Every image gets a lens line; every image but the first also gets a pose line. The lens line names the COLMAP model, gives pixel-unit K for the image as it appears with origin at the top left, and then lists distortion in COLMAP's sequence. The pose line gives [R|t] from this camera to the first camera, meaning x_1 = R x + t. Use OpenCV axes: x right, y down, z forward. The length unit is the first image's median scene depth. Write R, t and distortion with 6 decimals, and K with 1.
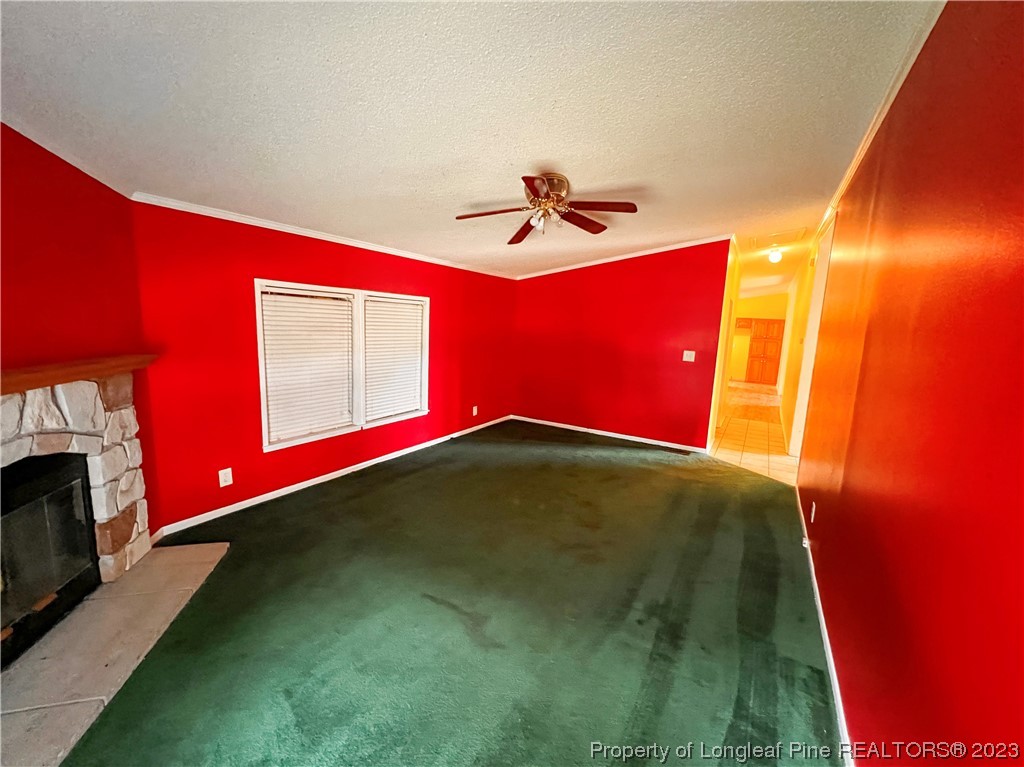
lens RADIAL K [[410.3, 0, 512.8], [0, 410.3, 380.8], [0, 0, 1]] dist [-0.003812, 0.000876]
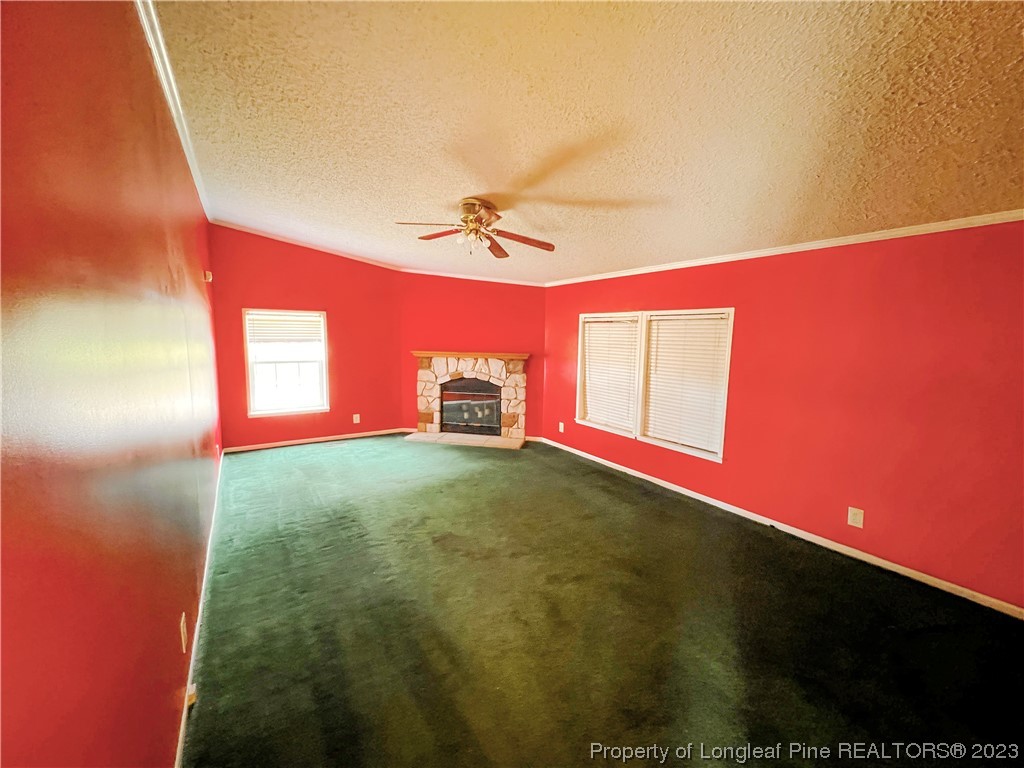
lens RADIAL K [[410.3, 0, 508.2], [0, 410.3, 384.1], [0, 0, 1]] dist [-0.003812, 0.000876]
pose [[-0.445762, 0.077620, -0.891780, 0.962447], [-0.142730, 0.977325, 0.156410, -0.188629], [0.883699, 0.197005, -0.424575, 1.472865]]
